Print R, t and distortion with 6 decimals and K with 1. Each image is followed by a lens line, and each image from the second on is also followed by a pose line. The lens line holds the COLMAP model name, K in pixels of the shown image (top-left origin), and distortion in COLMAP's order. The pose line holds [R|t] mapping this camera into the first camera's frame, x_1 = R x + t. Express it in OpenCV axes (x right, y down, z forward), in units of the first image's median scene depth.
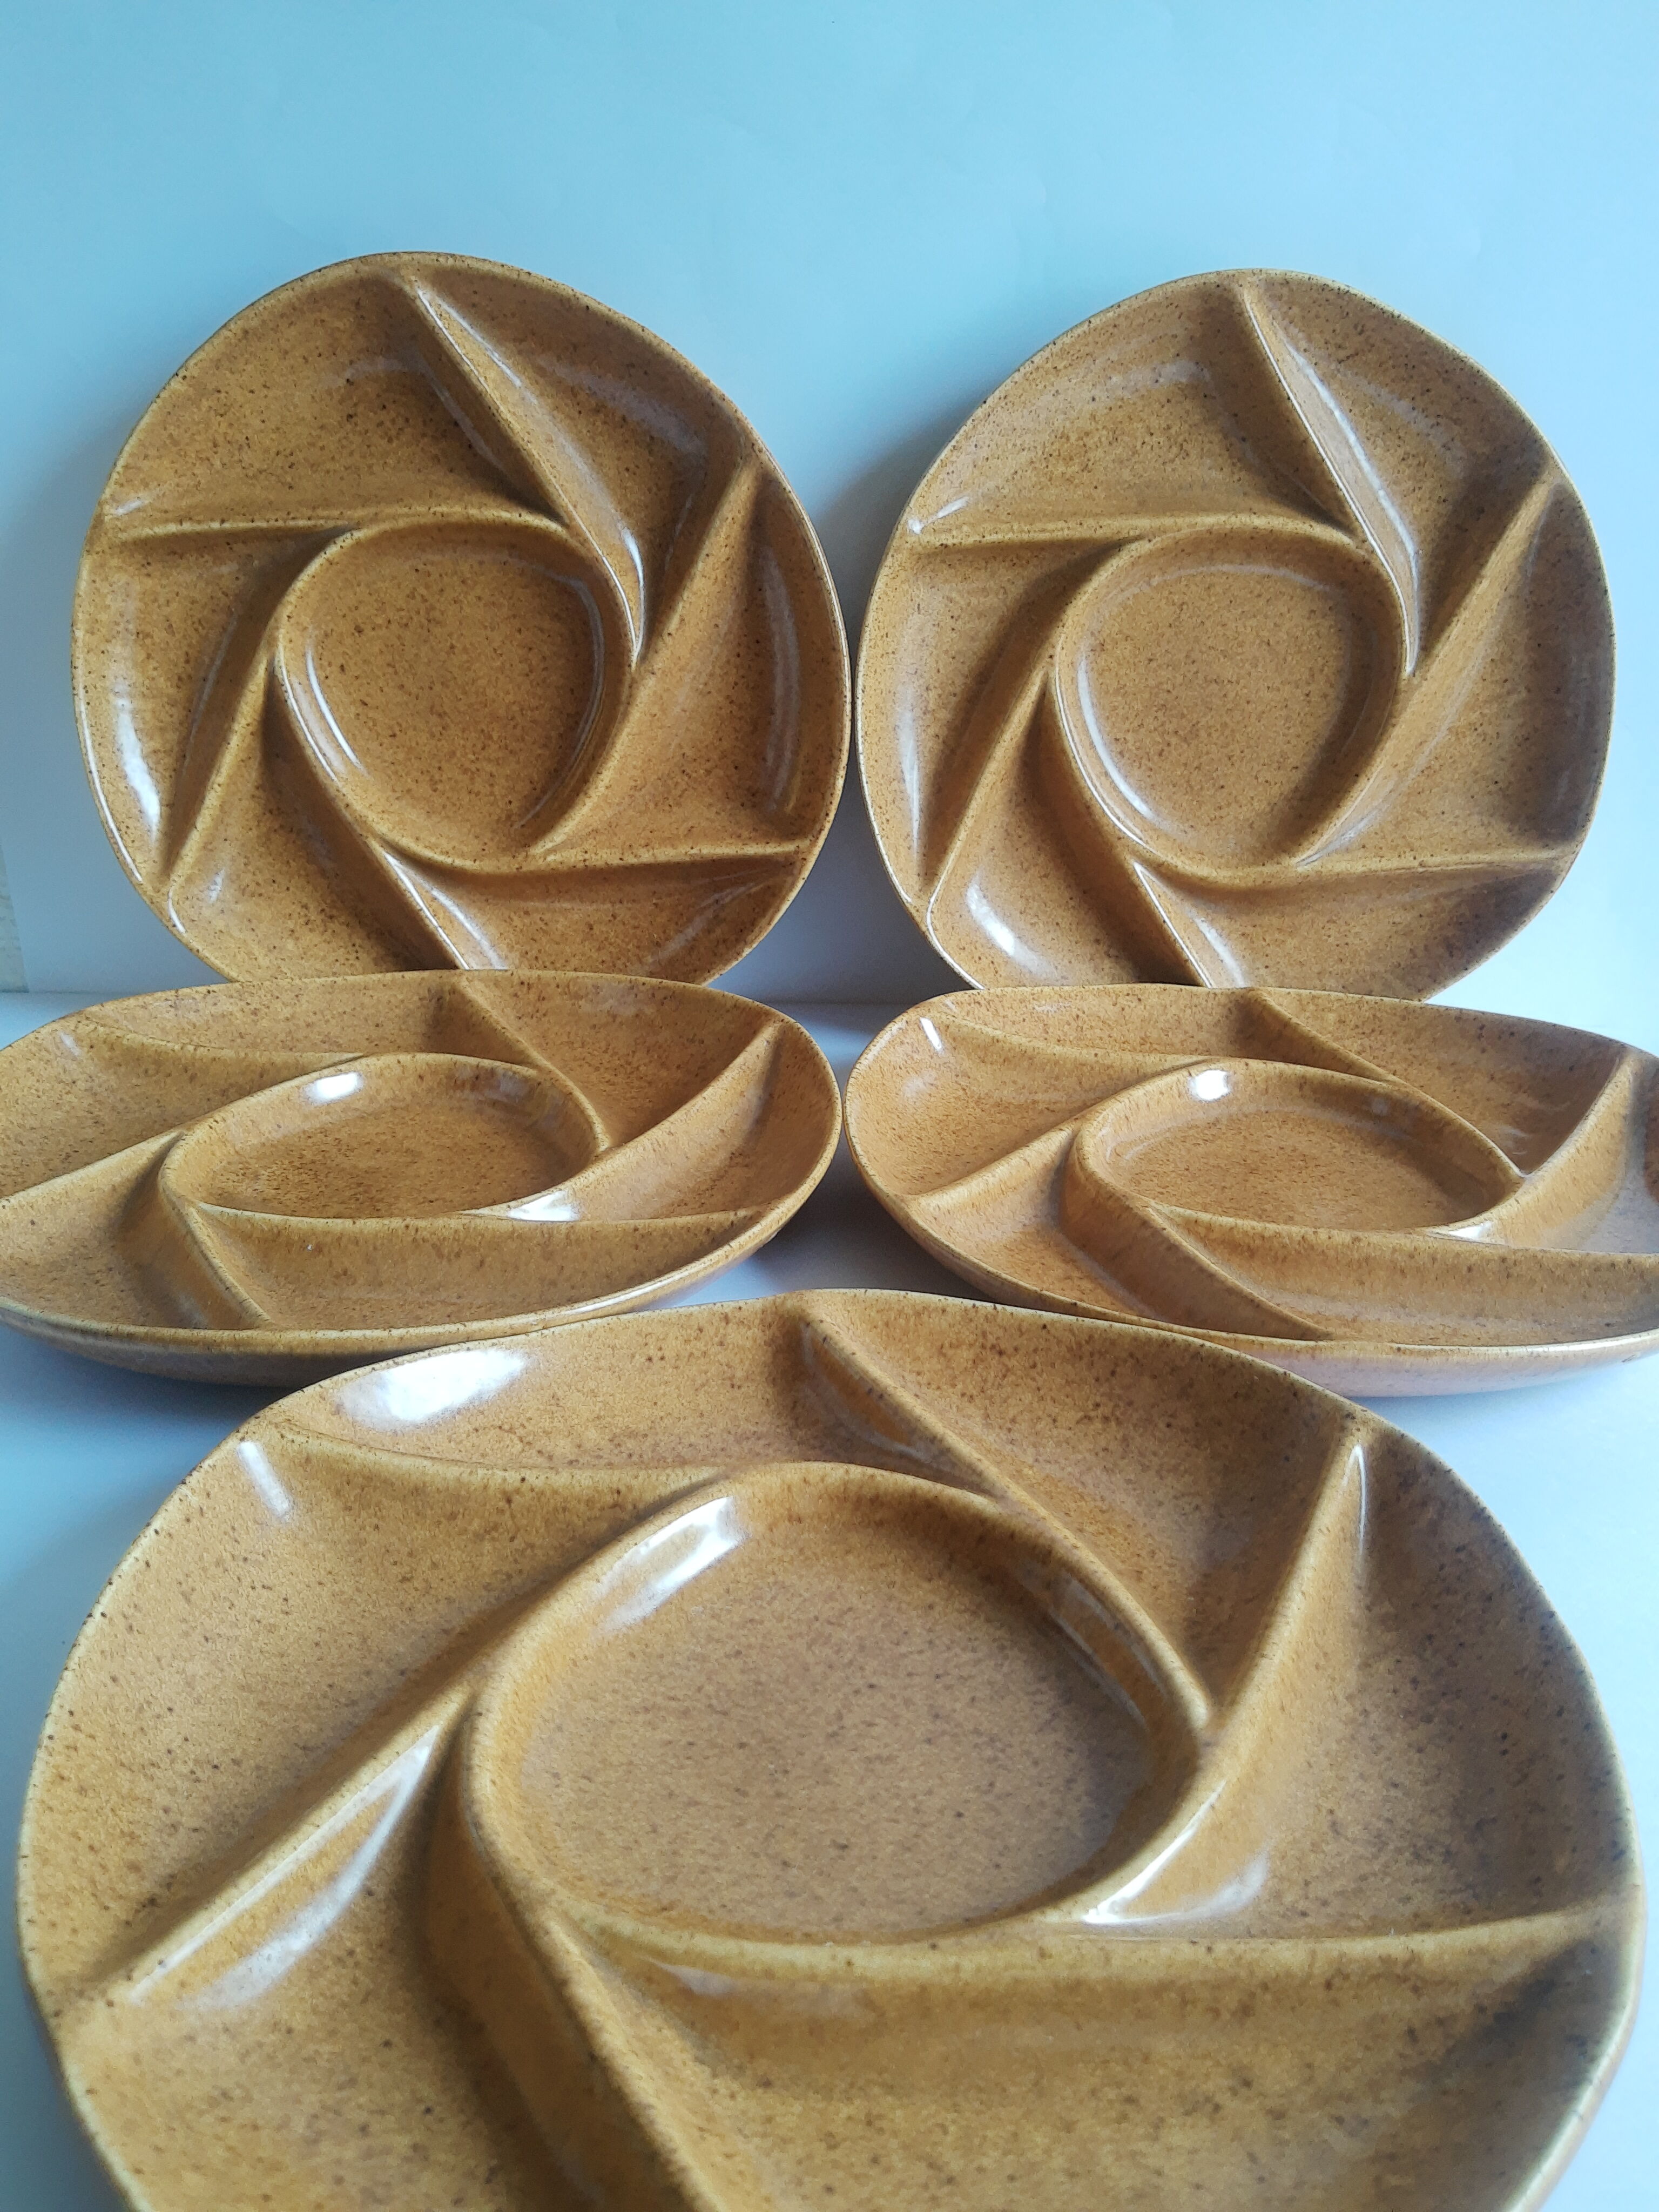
lens RADIAL K [[1792.2, 0, 841.8], [0, 1792.2, 1109.6], [0, 0, 1]] dist [-0.047187, 0.034442]
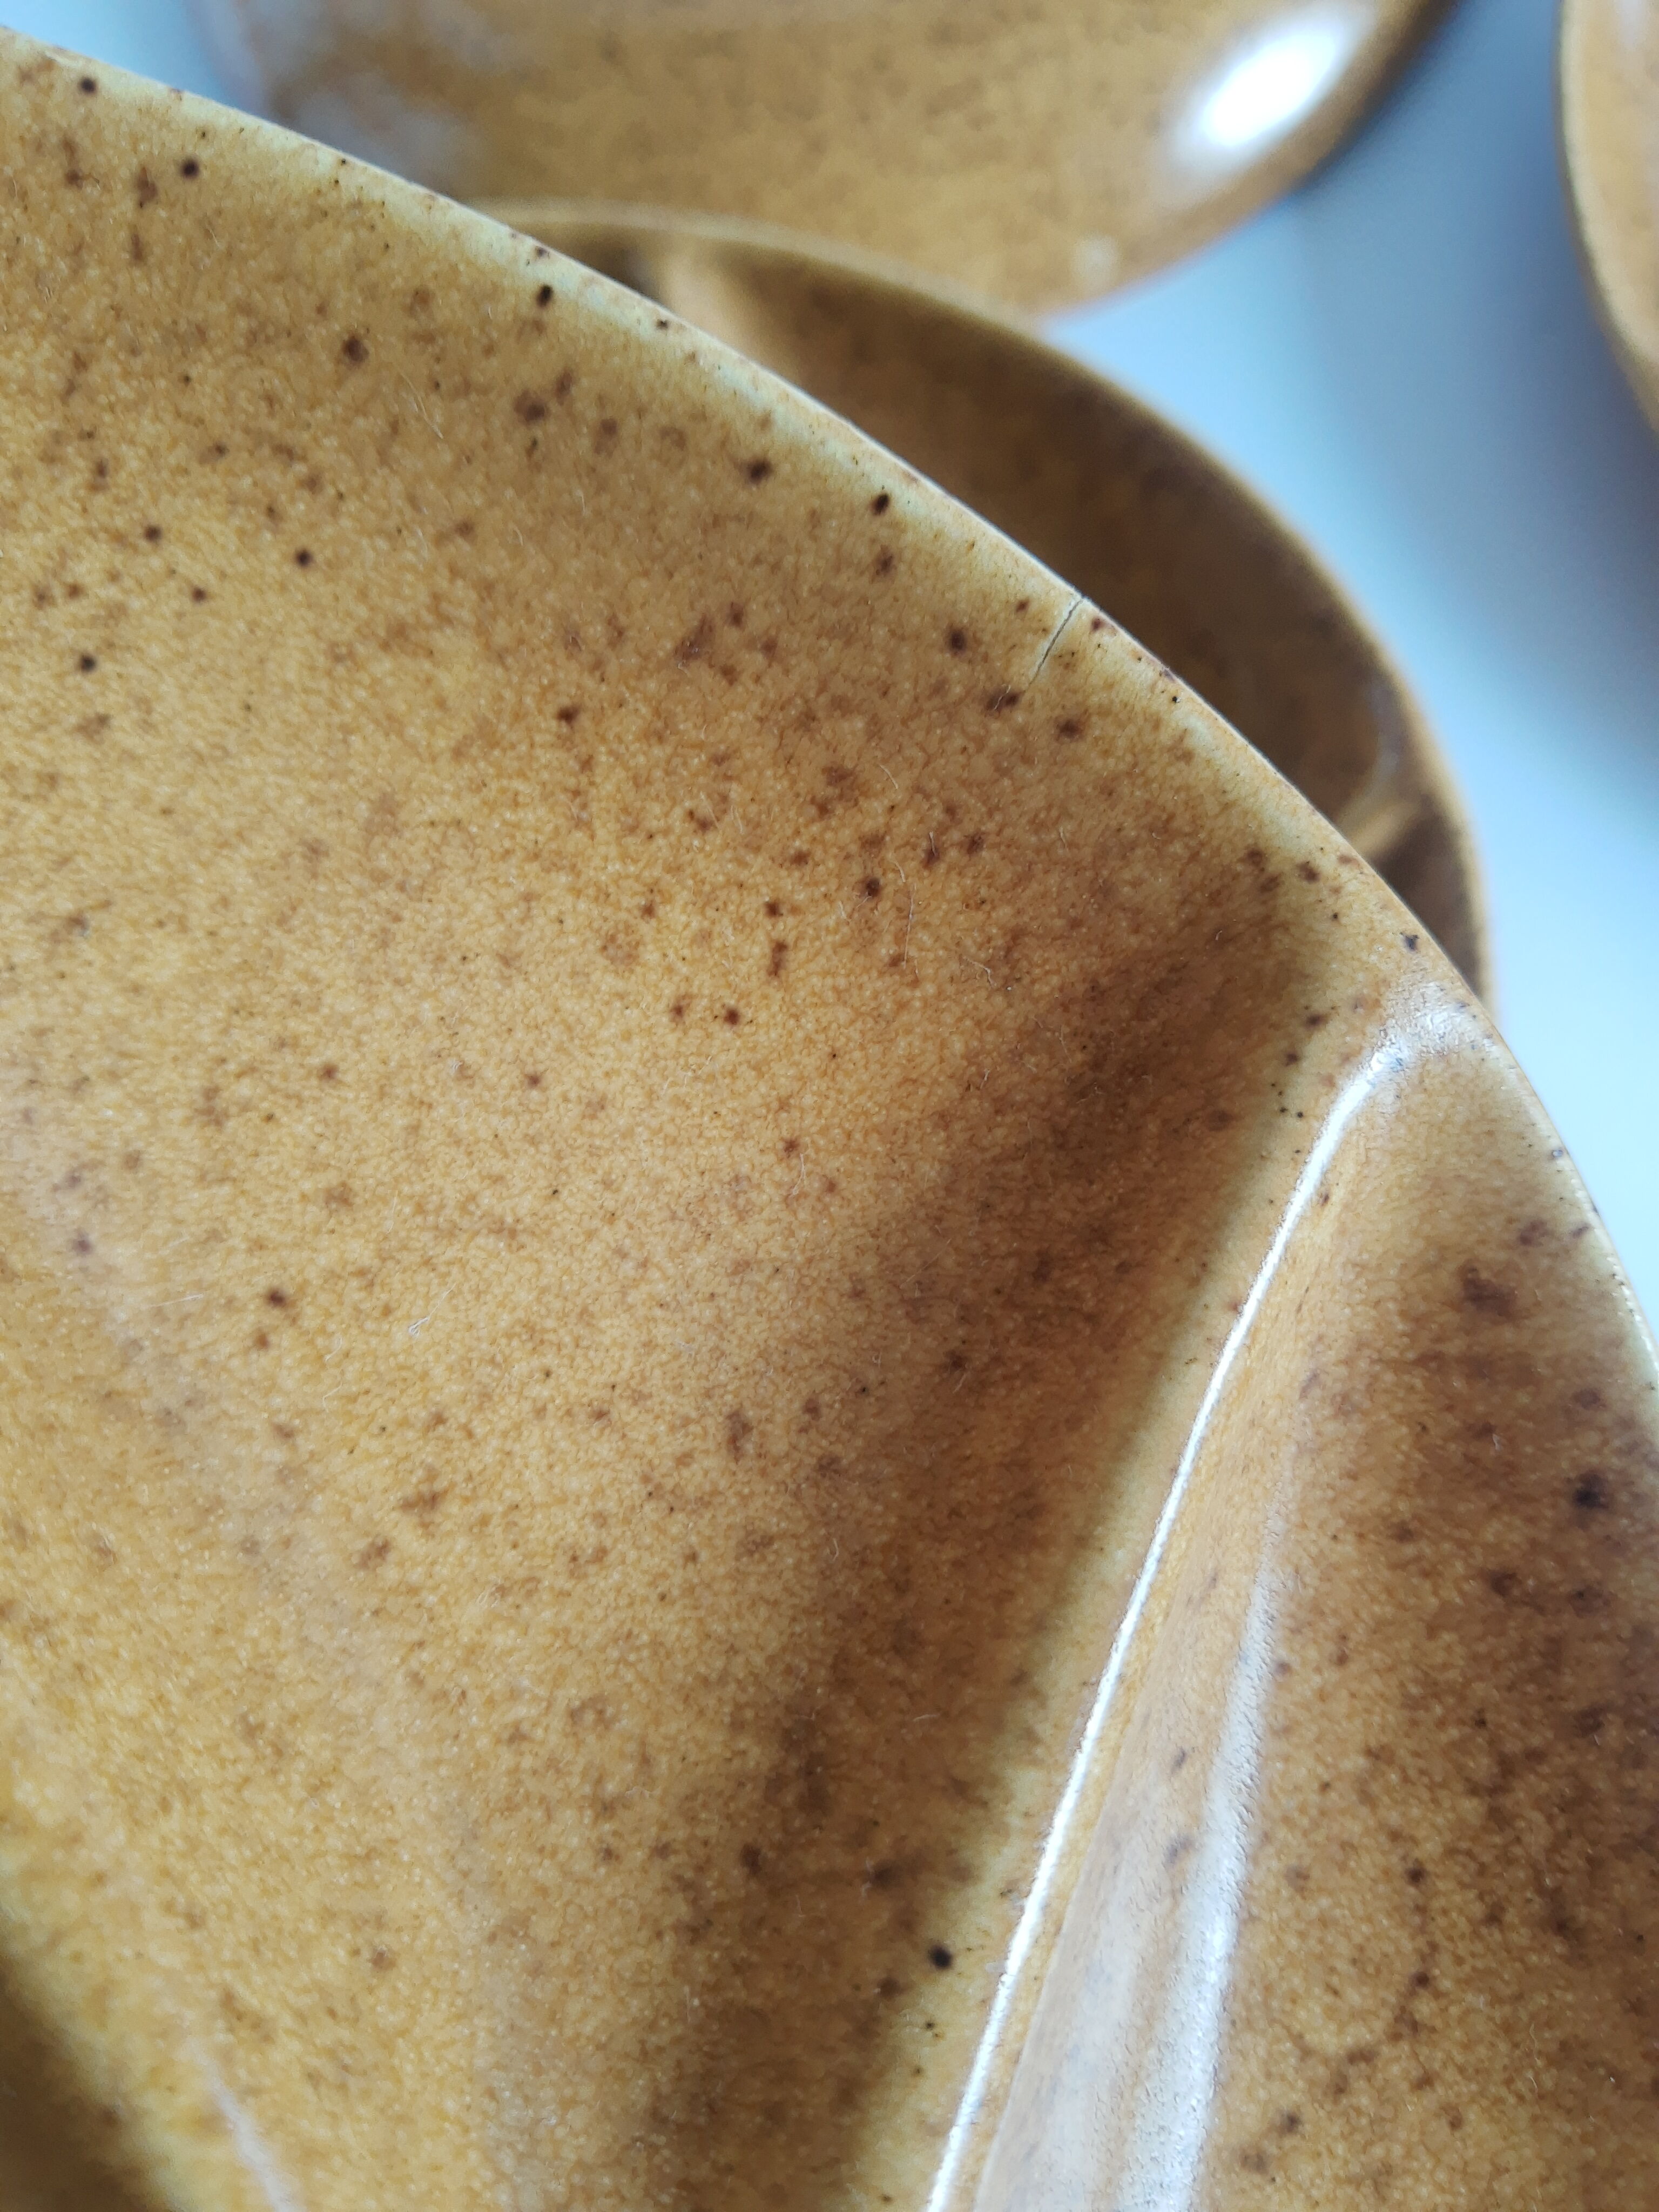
lens RADIAL K [[1792.2, 0, 824.7], [0, 1792.2, 1109.8], [0, 0, 1]] dist [-0.047187, 0.034442]
pose [[-0.377541, 0.805509, -0.456747, -0.095282], [-0.655435, 0.115969, 0.746295, 0.023018], [0.654116, 0.581125, 0.484175, 0.496333]]
